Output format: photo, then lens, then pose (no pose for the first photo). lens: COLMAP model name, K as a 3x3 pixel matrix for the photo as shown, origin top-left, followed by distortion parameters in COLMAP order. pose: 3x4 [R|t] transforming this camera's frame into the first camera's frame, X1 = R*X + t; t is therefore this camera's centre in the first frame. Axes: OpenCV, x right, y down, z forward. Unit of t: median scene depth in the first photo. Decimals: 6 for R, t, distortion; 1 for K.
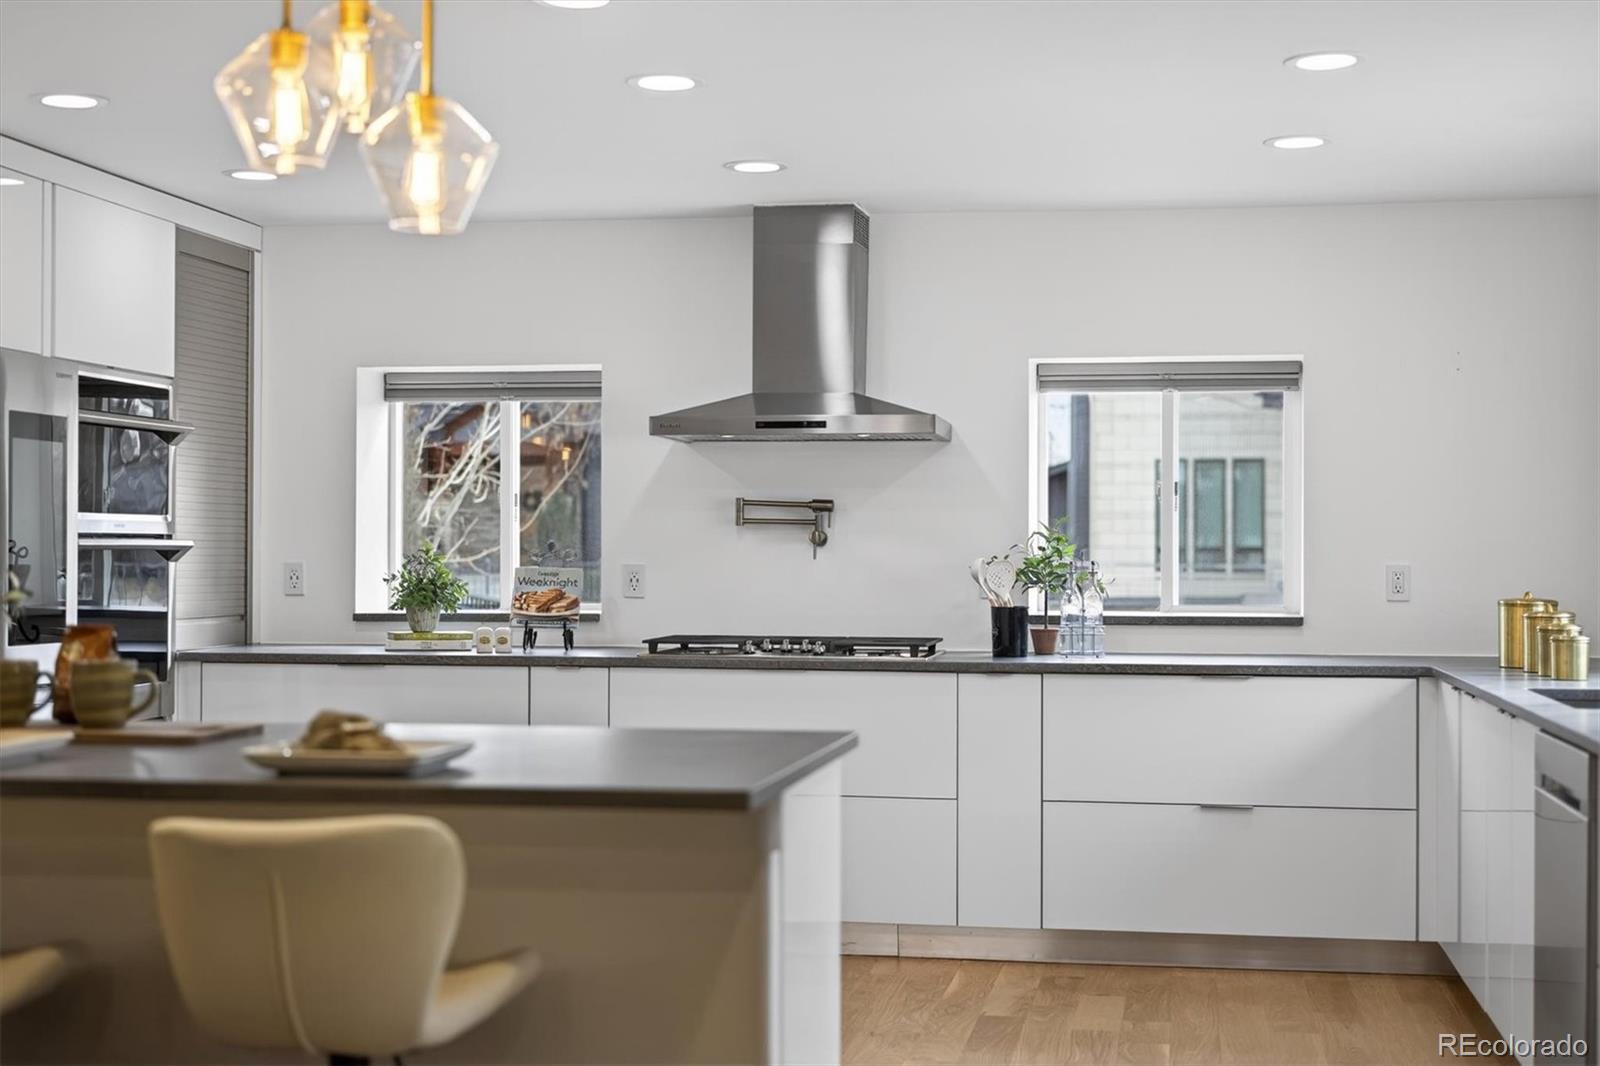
lens RADIAL K [[2164.5, 0, 834.9], [0, 2164.5, 536.3], [0, 0, 1]] dist [0.026673, -0.001147]
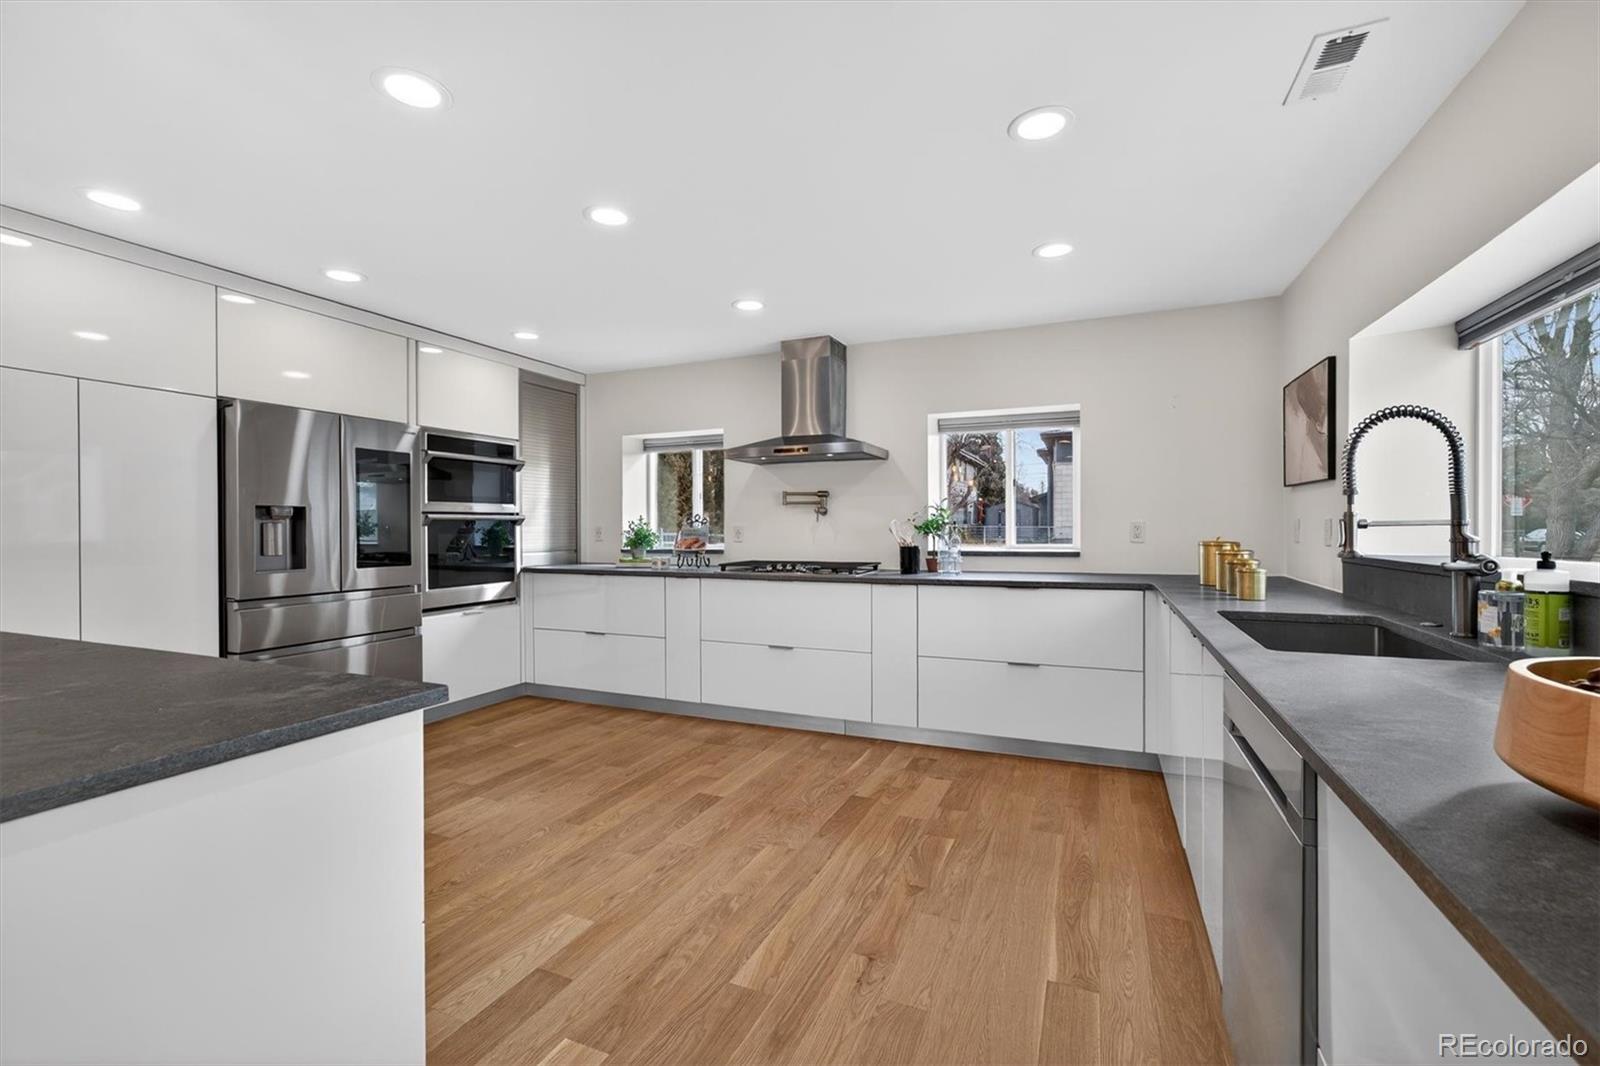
lens RADIAL K [[673.6, 0, 819.2], [0, 673.6, 529.5], [0, 0, 1]] dist [-0.000193, 0.003236]
pose [[0.973719, -0.007591, -0.227626, 0.141749], [0.010931, 0.999850, 0.013416, 0.010181], [0.227490, -0.015552, 0.973656, 0.438096]]
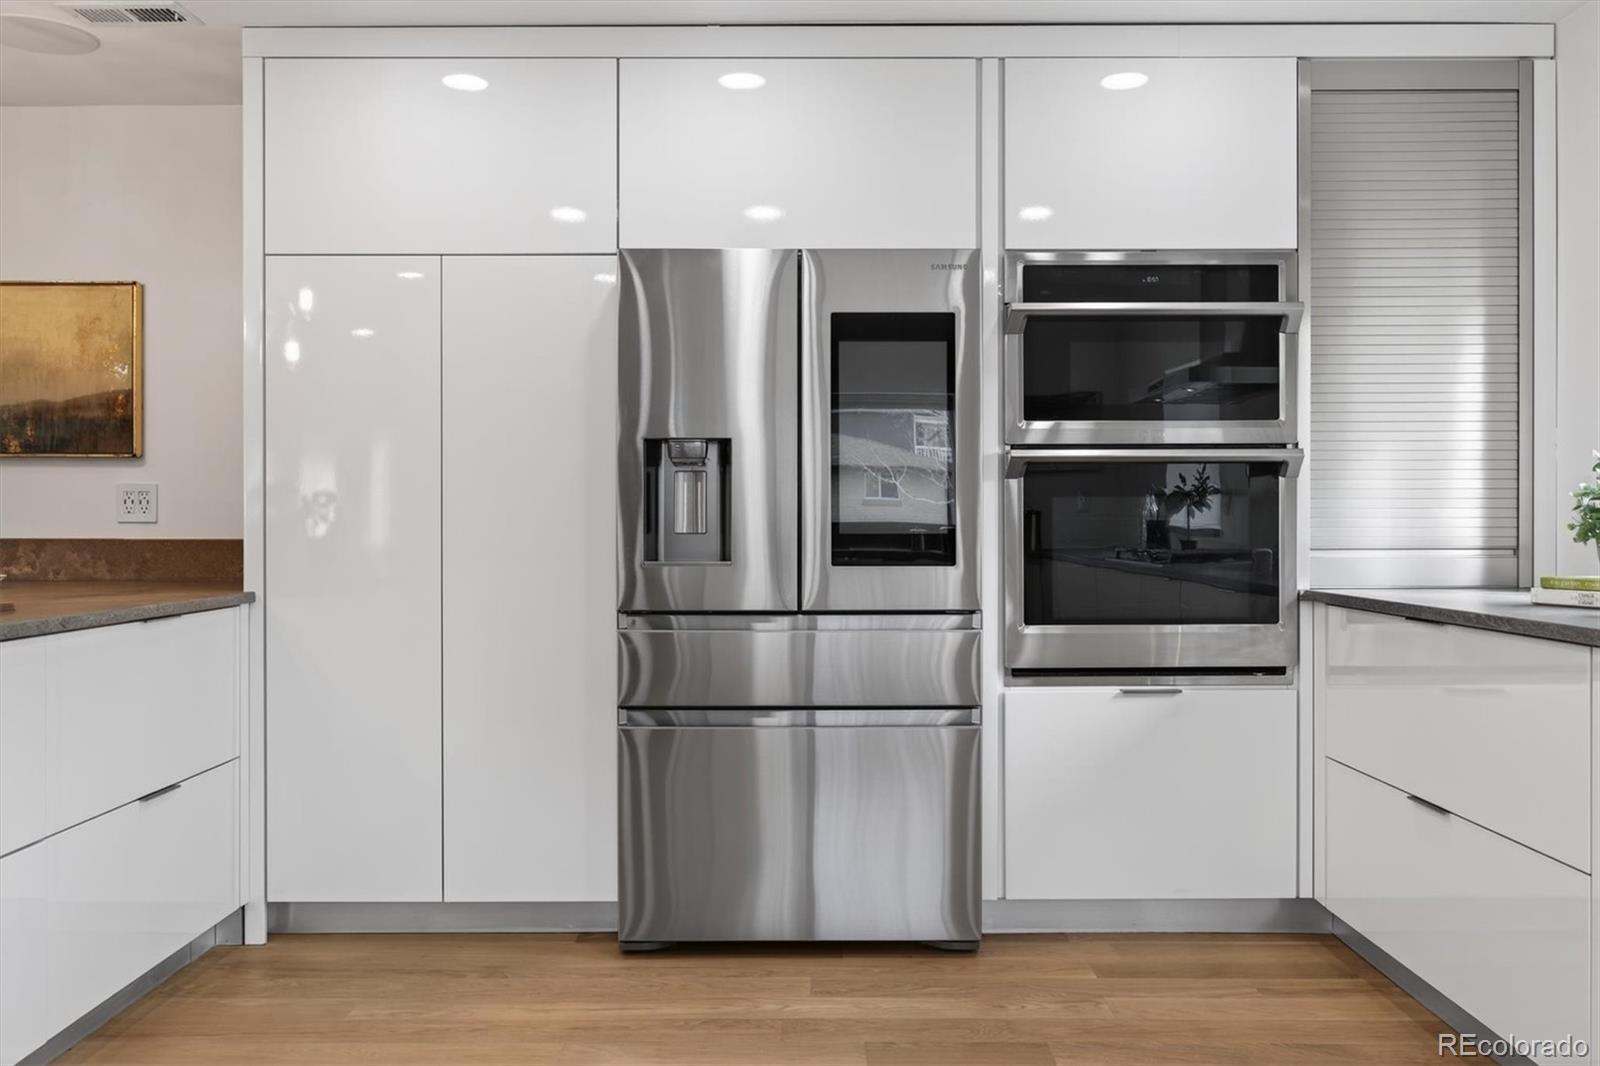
lens RADIAL K [[1326.3, 0, 800.0], [0, 1326.3, 533.0], [0, 0, 1]] dist [-0.044316, 0.022689]
pose [[0.155705, 0.001678, -0.987802, 0.153470], [0.011510, 0.999928, 0.003513, 0.029349], [0.987736, -0.011916, 0.155675, 0.773641]]
